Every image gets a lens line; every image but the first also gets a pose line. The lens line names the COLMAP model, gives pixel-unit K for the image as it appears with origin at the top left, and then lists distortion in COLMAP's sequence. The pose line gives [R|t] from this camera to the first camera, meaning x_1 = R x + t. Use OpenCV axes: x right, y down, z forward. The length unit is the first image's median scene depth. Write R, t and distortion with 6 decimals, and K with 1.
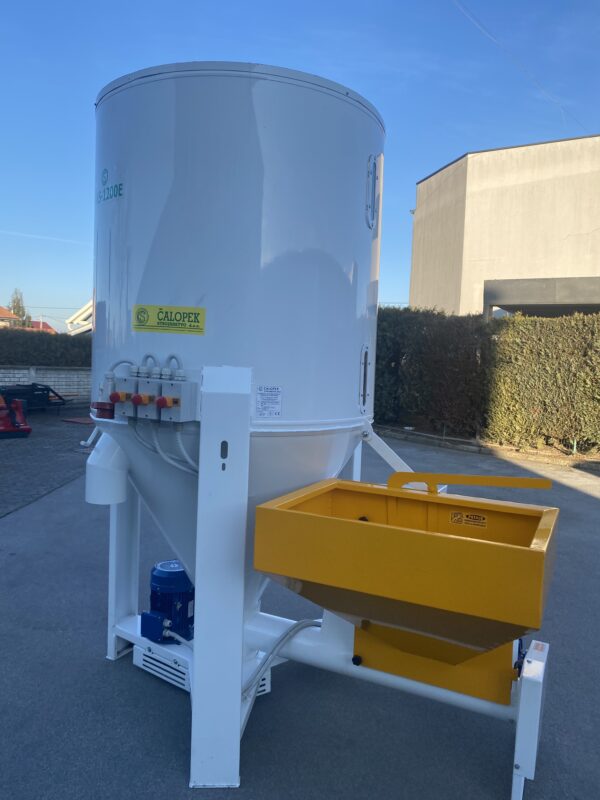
lens RADIAL K [[608.7, 0, 304.3], [0, 608.7, 389.7], [0, 0, 1]] dist [0.055678, -0.082627]
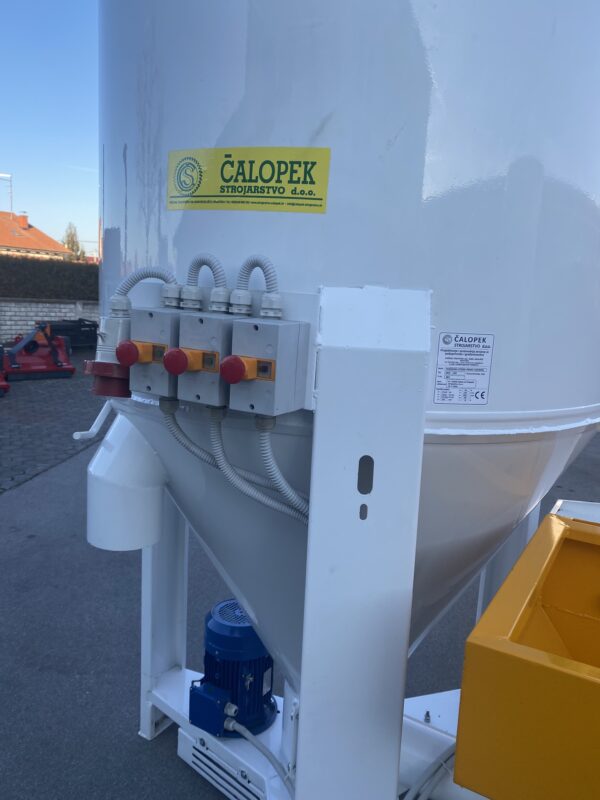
lens RADIAL K [[621.2, 0, 300.0], [0, 621.2, 400.0], [0, 0, 1]] dist [0.039008, -0.001338]
pose [[0.995724, 0.027719, -0.088126, -0.133182], [-0.017655, 0.993438, 0.112997, -0.006894], [0.090680, -0.110958, 0.989679, 0.516483]]
